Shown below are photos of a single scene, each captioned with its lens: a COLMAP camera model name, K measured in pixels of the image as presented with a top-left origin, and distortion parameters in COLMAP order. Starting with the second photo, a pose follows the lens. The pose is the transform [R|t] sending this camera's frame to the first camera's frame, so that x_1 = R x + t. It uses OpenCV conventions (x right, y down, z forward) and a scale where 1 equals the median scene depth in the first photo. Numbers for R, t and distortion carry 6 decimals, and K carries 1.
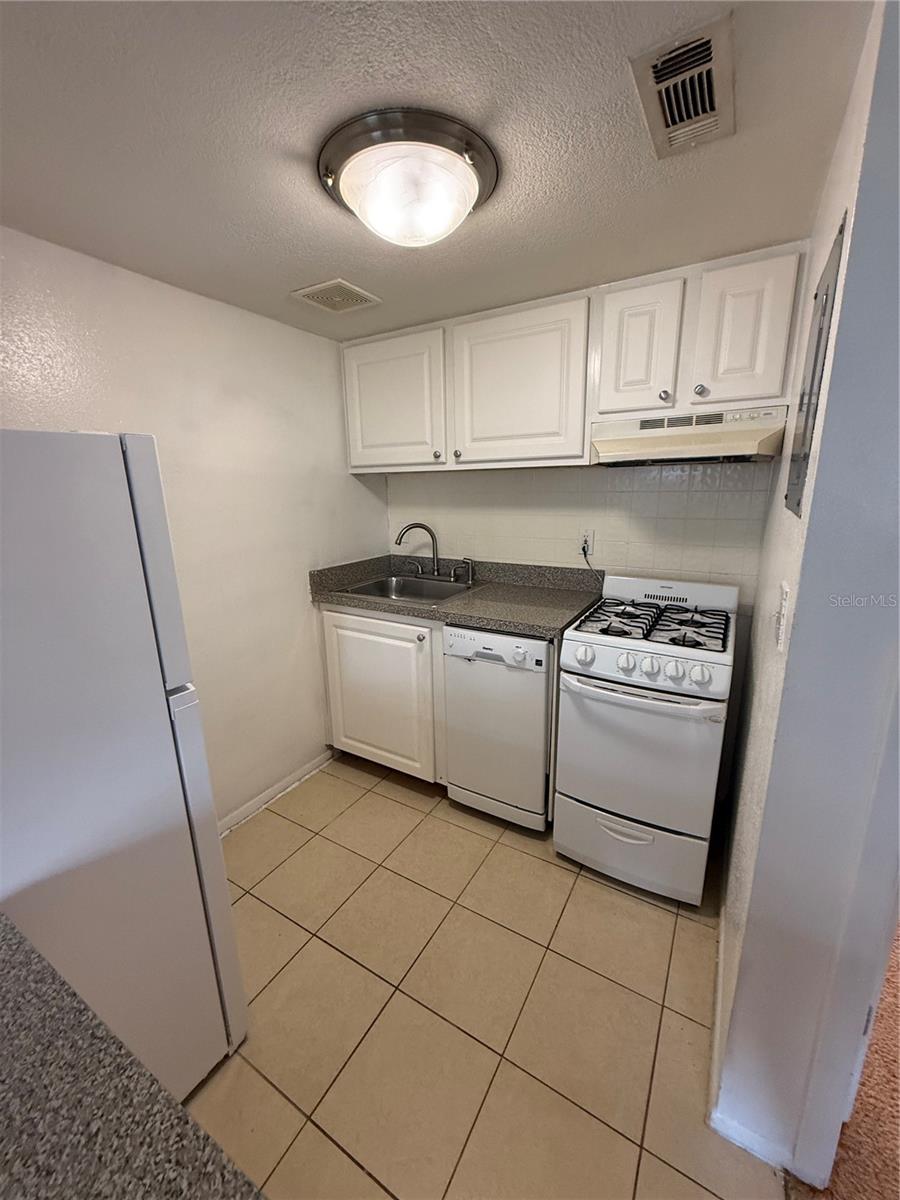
lens RADIAL K [[477.6, 0, 455.2], [0, 477.6, 593.3], [0, 0, 1]] dist [0.002587, -0.000432]
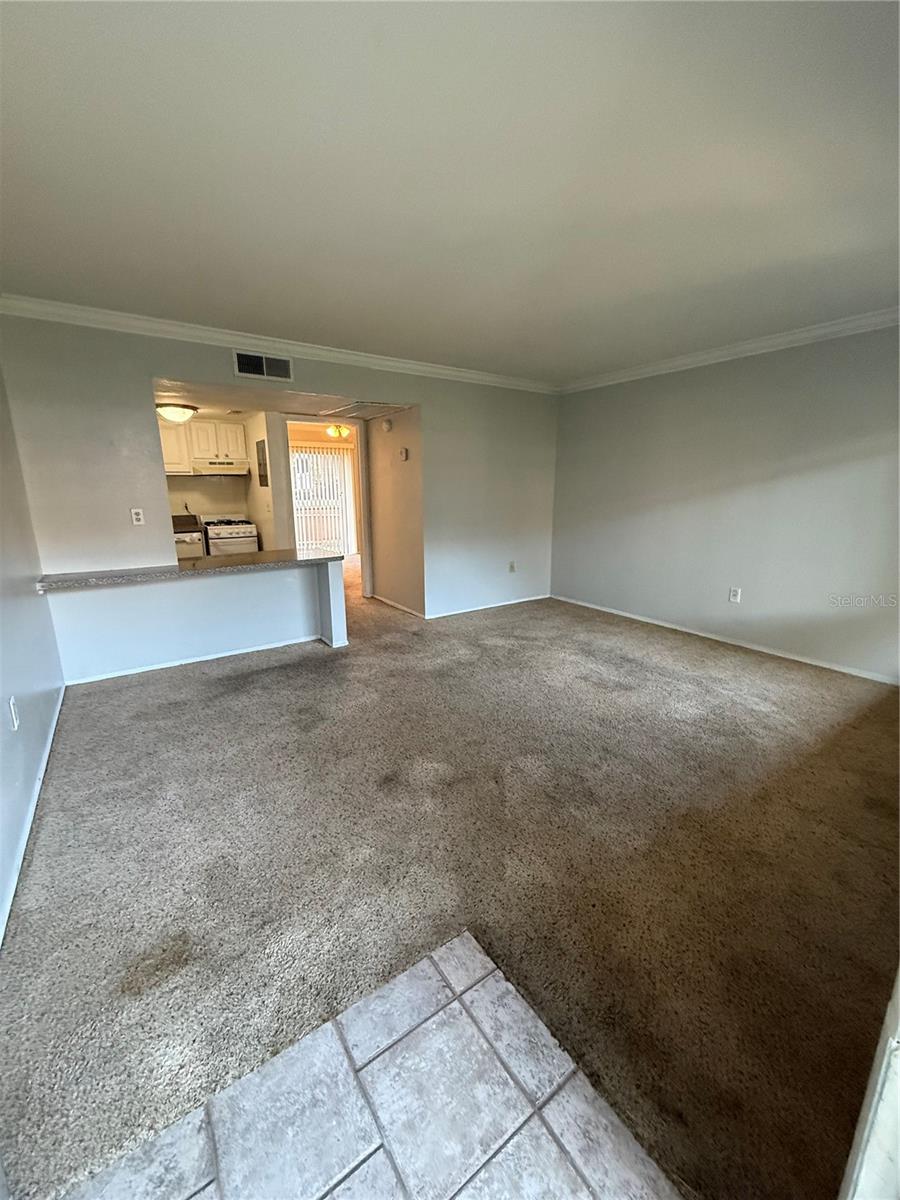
lens RADIAL K [[477.6, 0, 449.4], [0, 477.6, 593.0], [0, 0, 1]] dist [0.002587, -0.000432]
pose [[0.428410, -0.184179, 0.884615, -1.593980], [0.195552, 0.974703, 0.108231, 0.383586], [-0.882170, 0.126621, 0.453589, -1.462855]]
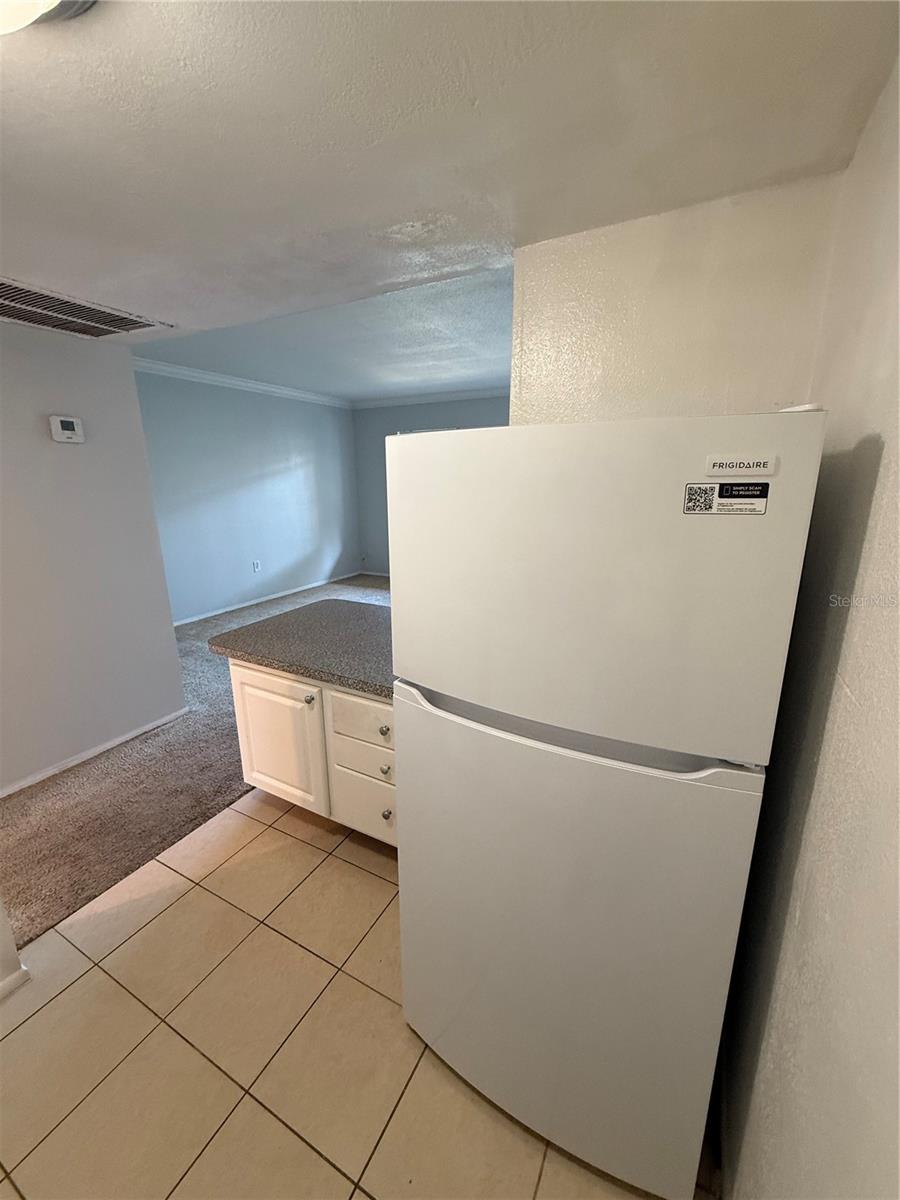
lens RADIAL K [[477.6, 0, 442.8], [0, 477.6, 598.4], [0, 0, 1]] dist [0.002587, -0.000432]
pose [[-0.999105, 0.034560, -0.024382, -0.307947], [0.019647, 0.889727, 0.456070, -0.198464], [0.037456, 0.455182, -0.889610, 0.886172]]
